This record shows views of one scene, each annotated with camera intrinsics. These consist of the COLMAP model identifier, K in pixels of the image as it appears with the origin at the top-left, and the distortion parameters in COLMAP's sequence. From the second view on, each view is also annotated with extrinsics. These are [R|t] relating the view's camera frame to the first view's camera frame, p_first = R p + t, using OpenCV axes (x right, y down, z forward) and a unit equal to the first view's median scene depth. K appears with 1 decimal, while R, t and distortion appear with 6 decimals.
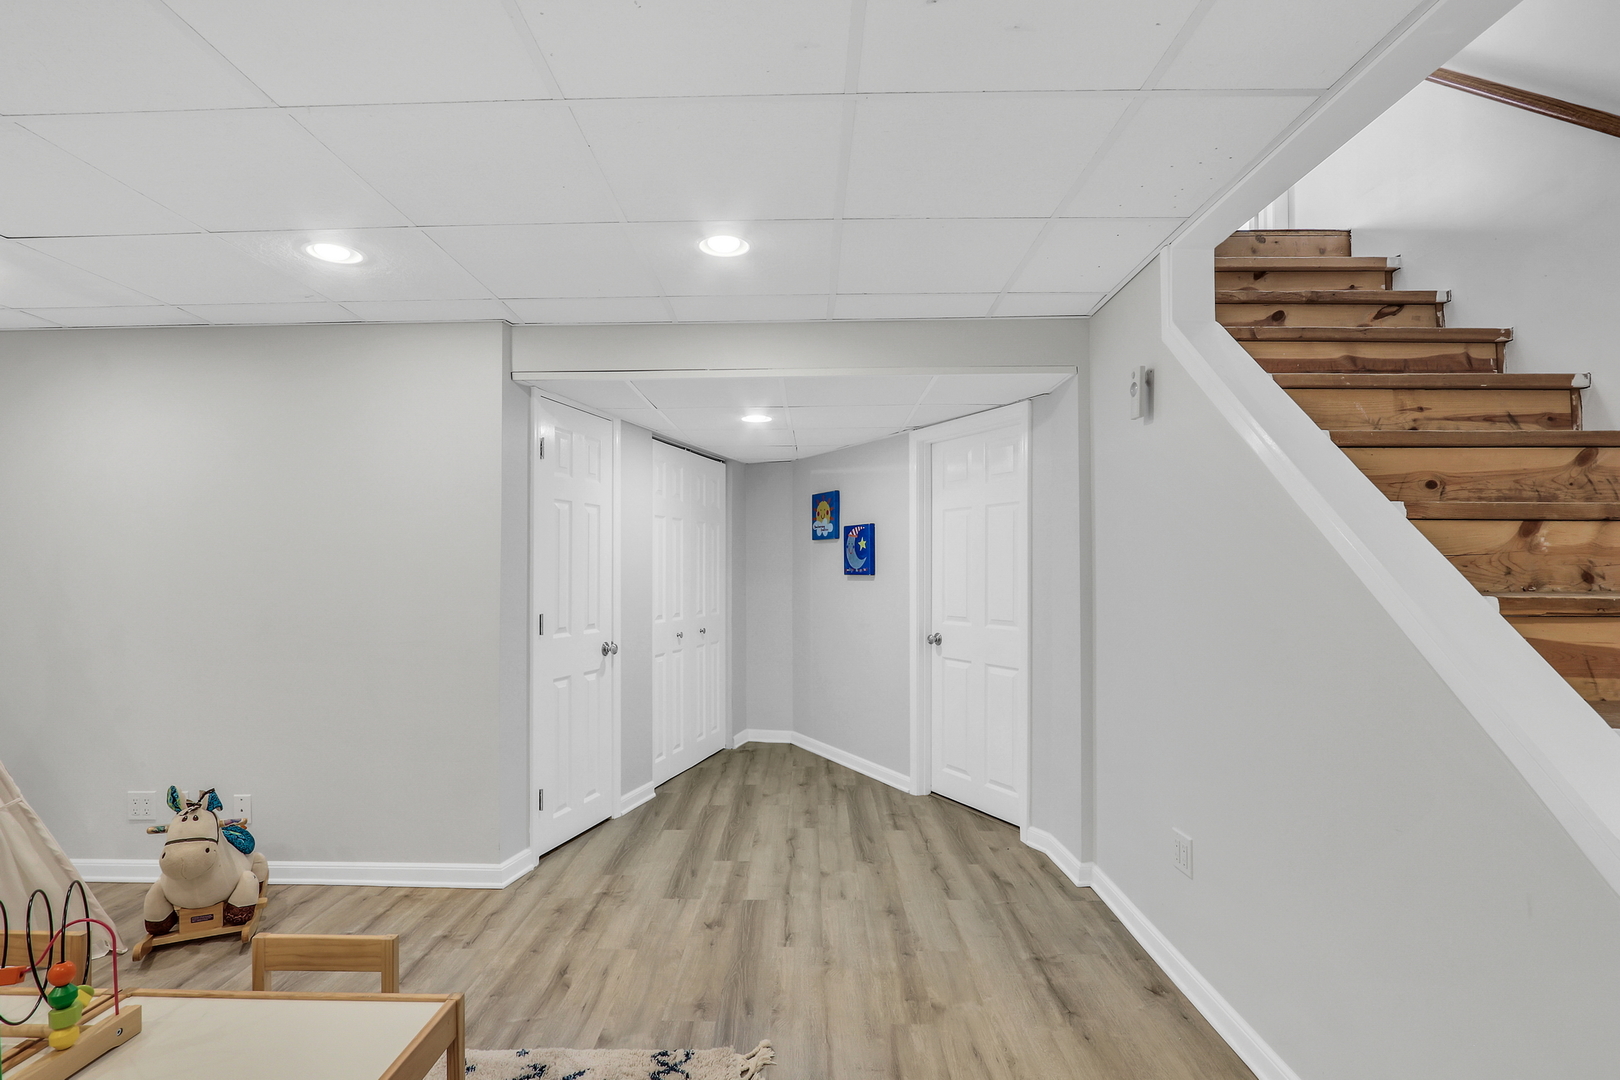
lens RADIAL K [[812.8, 0, 807.5], [0, 812.8, 568.3], [0, 0, 1]] dist [-0.021092, 0.000708]
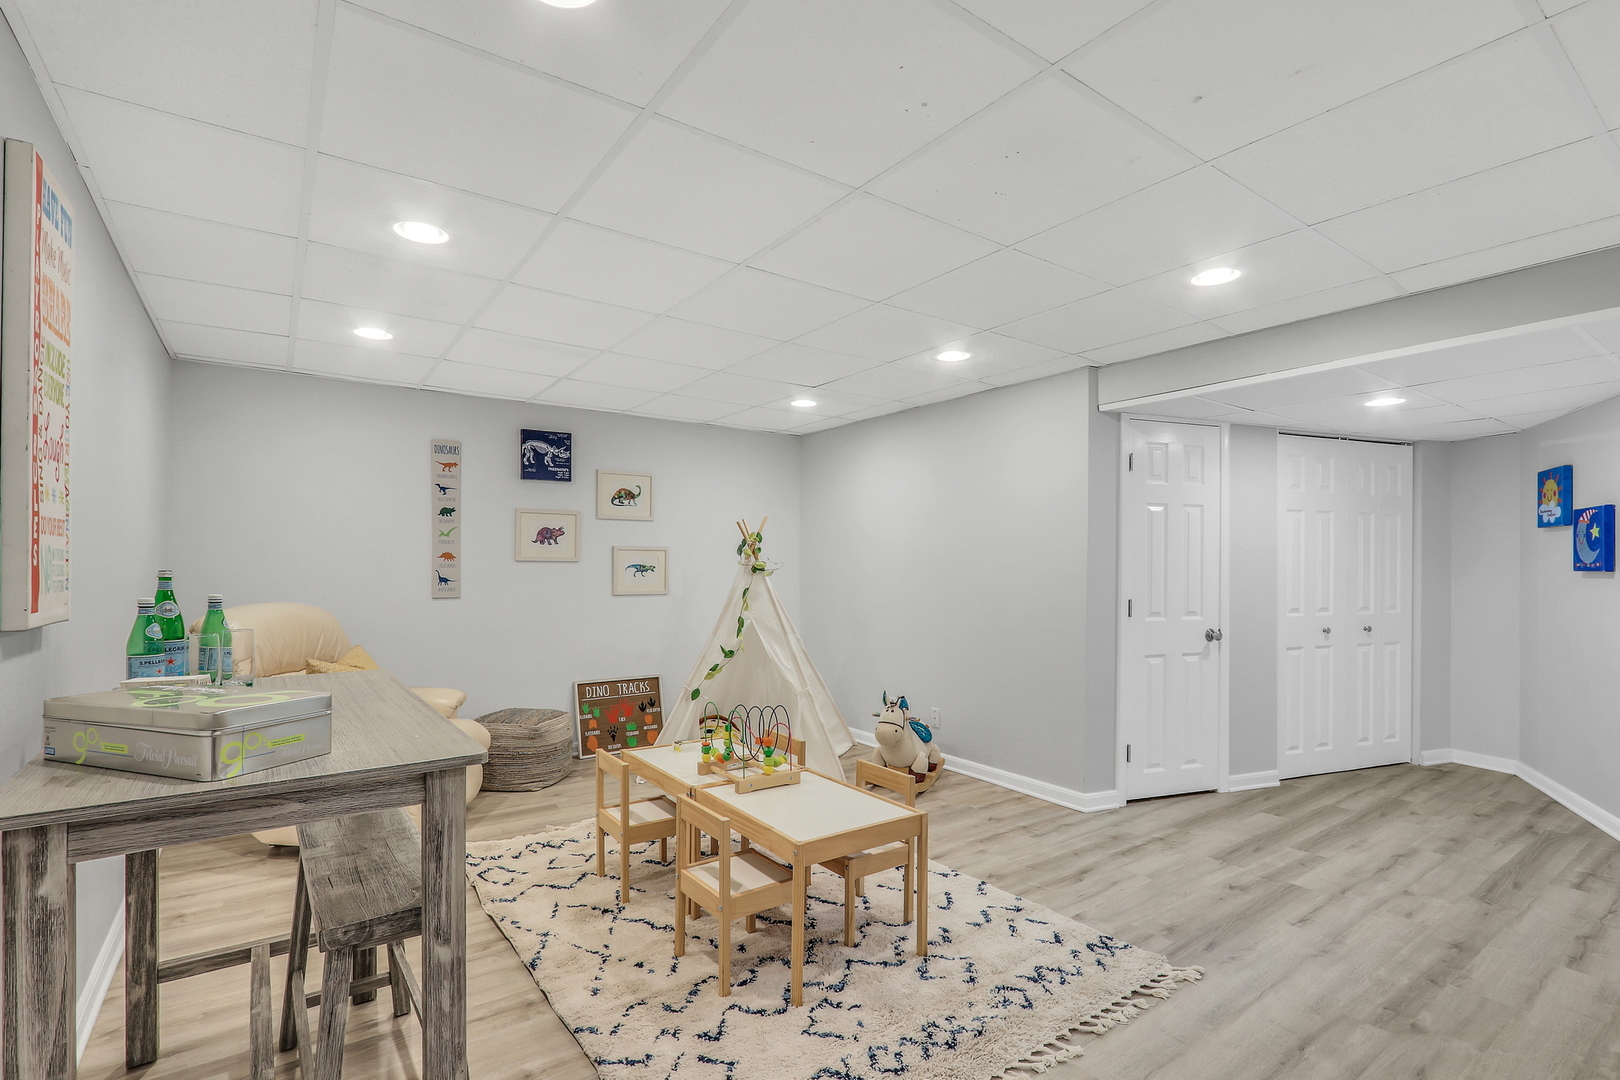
lens RADIAL K [[718.3, 0, 764.2], [0, 718.3, 561.8], [0, 0, 1]] dist [-0.025779, 0.000961]
pose [[0.573593, 0.003401, -0.819134, 0.217140], [-0.002493, 0.999994, 0.002405, -0.000935], [0.819137, 0.000663, 0.573598, -0.052272]]
